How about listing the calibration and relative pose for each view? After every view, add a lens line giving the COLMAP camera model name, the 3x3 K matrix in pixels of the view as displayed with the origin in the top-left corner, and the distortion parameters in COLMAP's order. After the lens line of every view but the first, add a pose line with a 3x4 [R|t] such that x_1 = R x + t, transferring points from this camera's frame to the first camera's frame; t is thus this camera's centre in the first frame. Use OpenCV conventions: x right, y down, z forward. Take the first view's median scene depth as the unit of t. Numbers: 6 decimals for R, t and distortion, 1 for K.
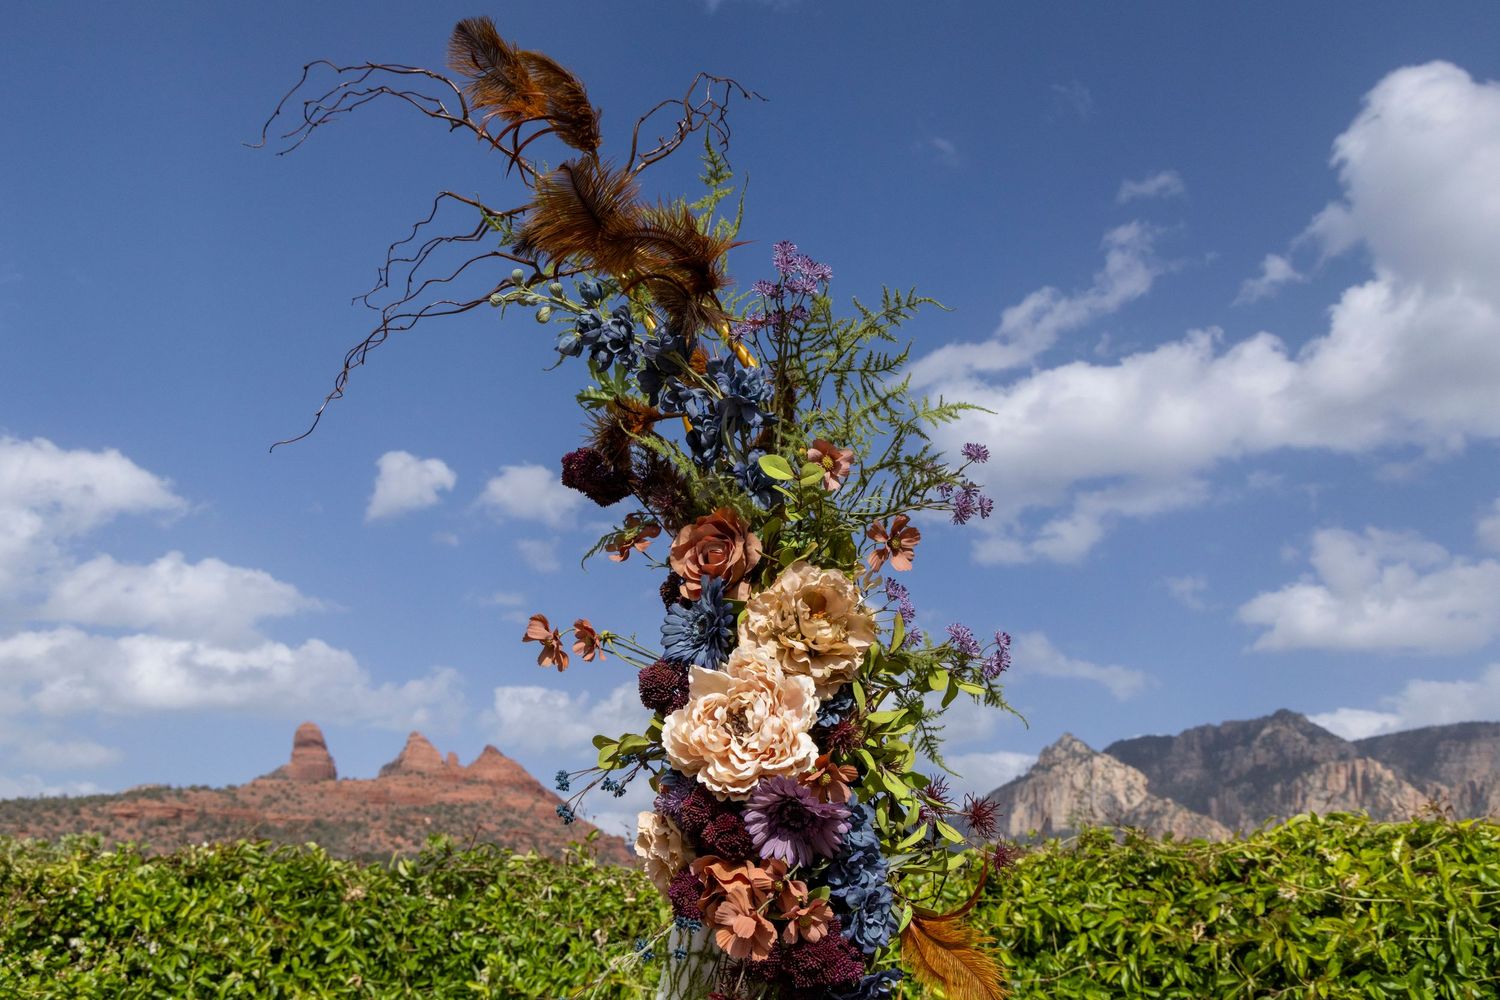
lens RADIAL K [[1576.6, 0, 761.8], [0, 1576.6, 502.6], [0, 0, 1]] dist [0.012510, 0.000000]
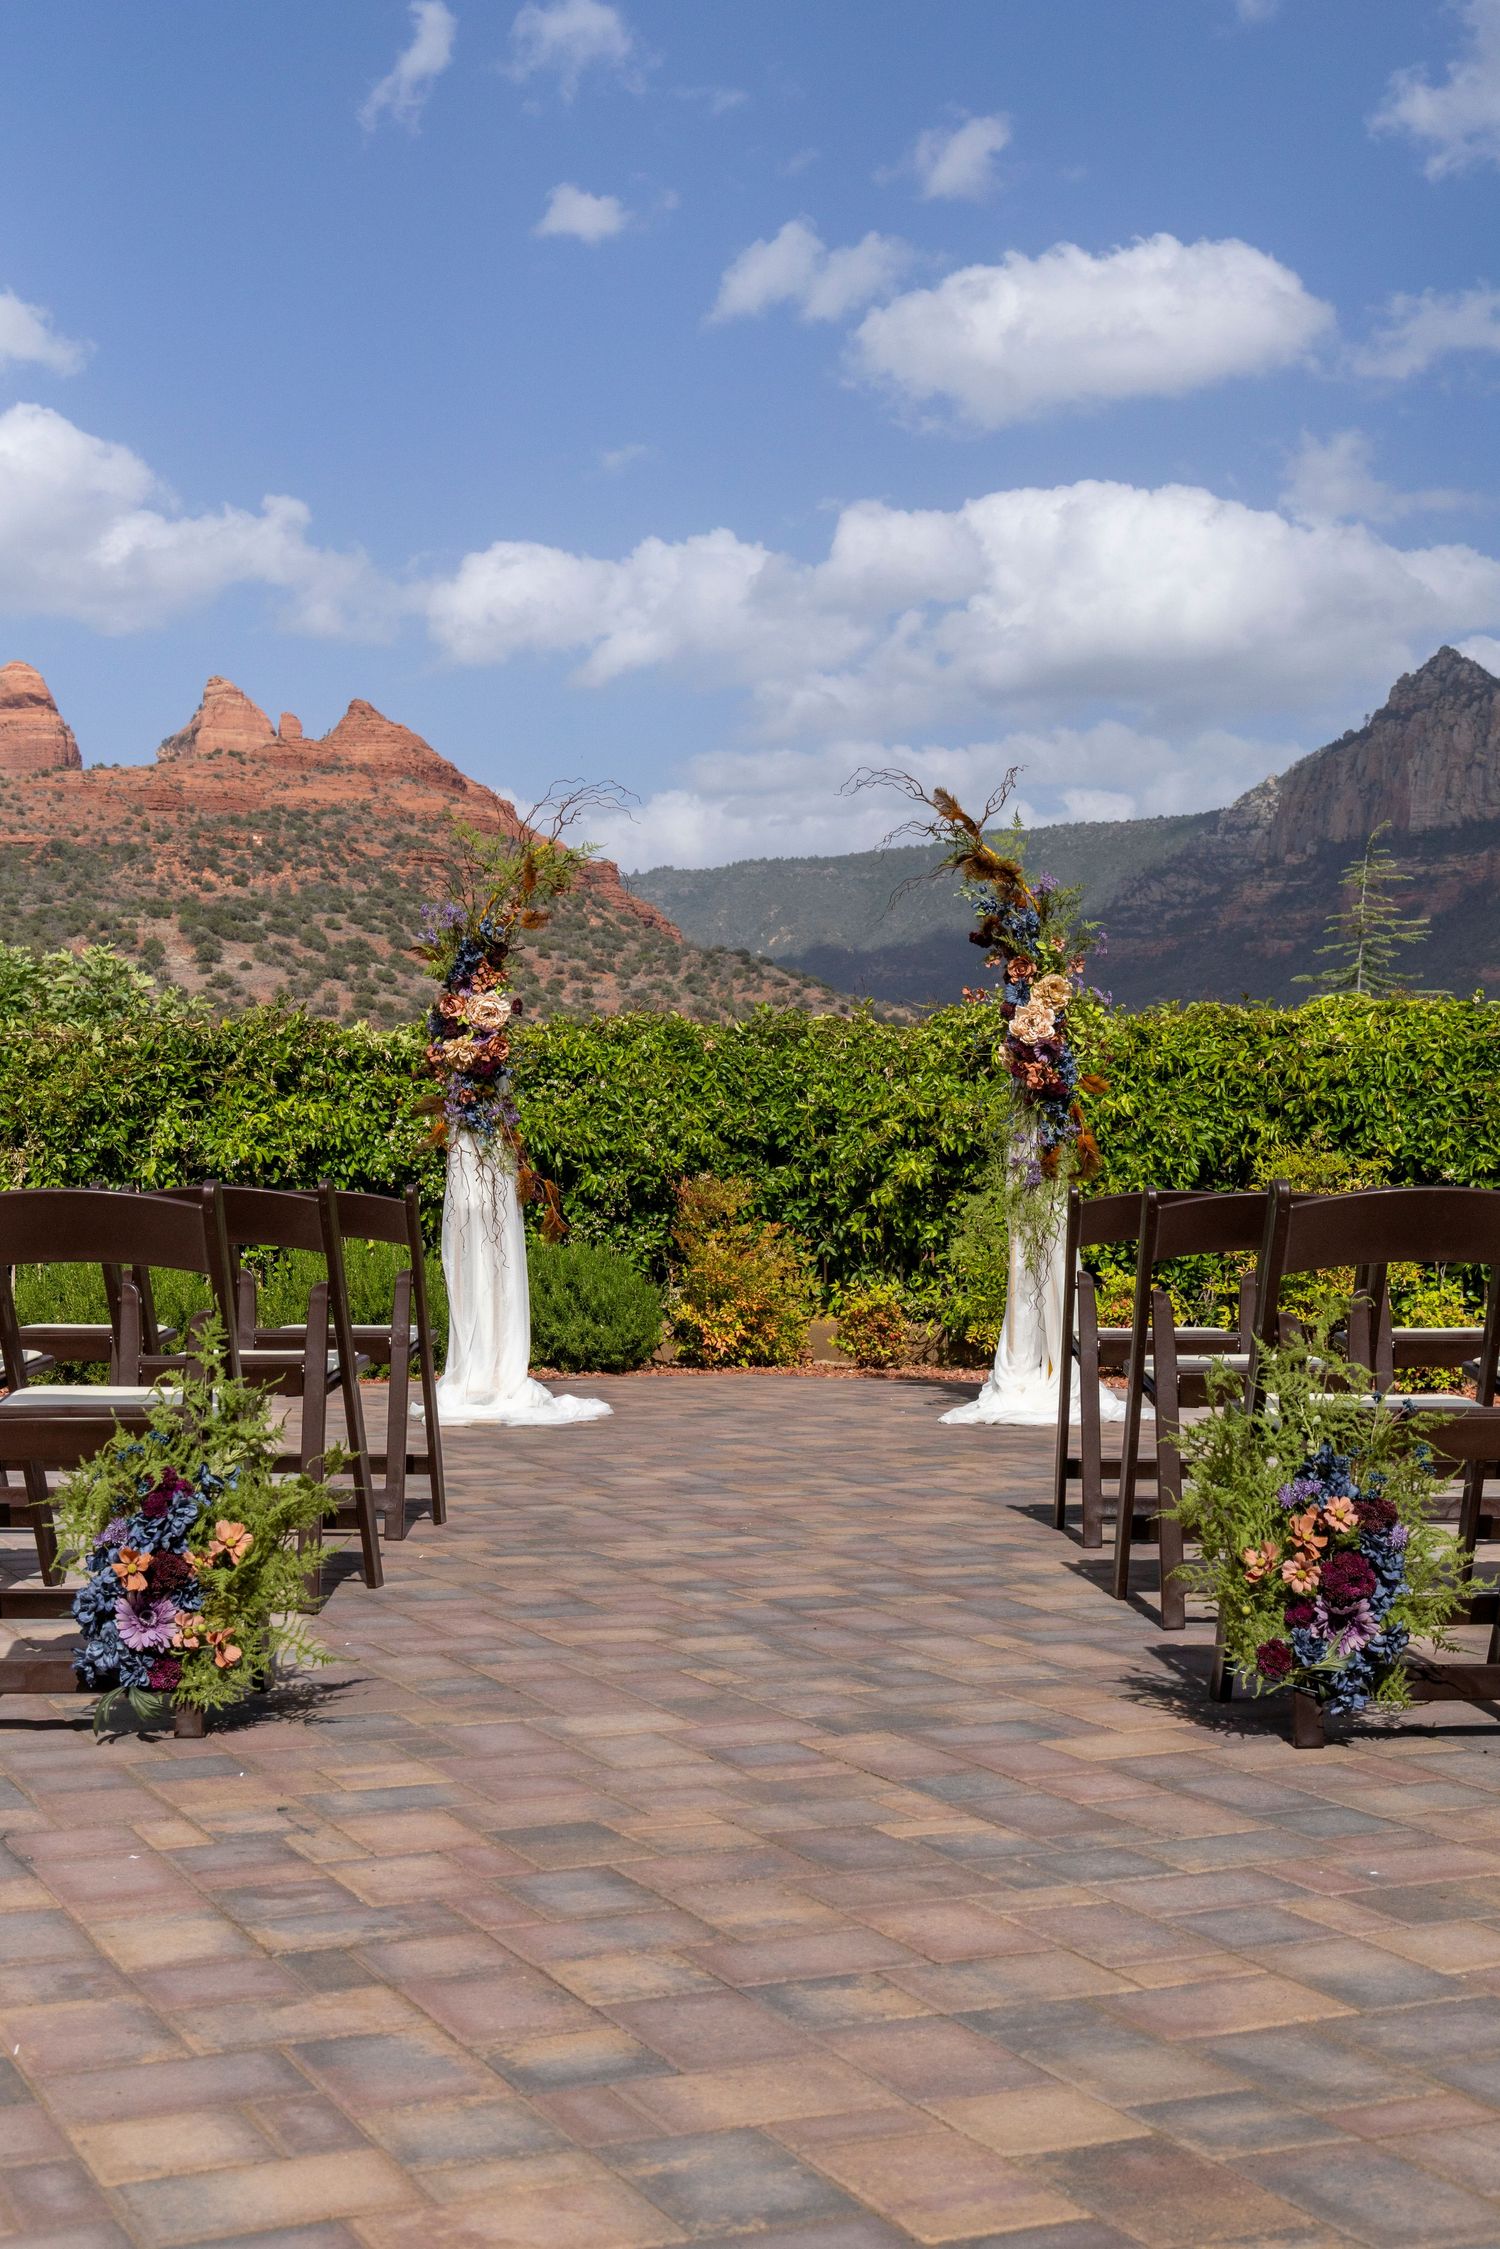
lens RADIAL K [[2911.3, 0, 773.1], [0, 2911.3, 1138.0], [0, 0, 1]] dist [0.016030, 0.000000]
pose [[0.999268, -0.018369, -0.033552, -0.142596], [0.027571, 0.953878, 0.298925, -0.592263], [0.026513, -0.299632, 0.953686, -1.984441]]
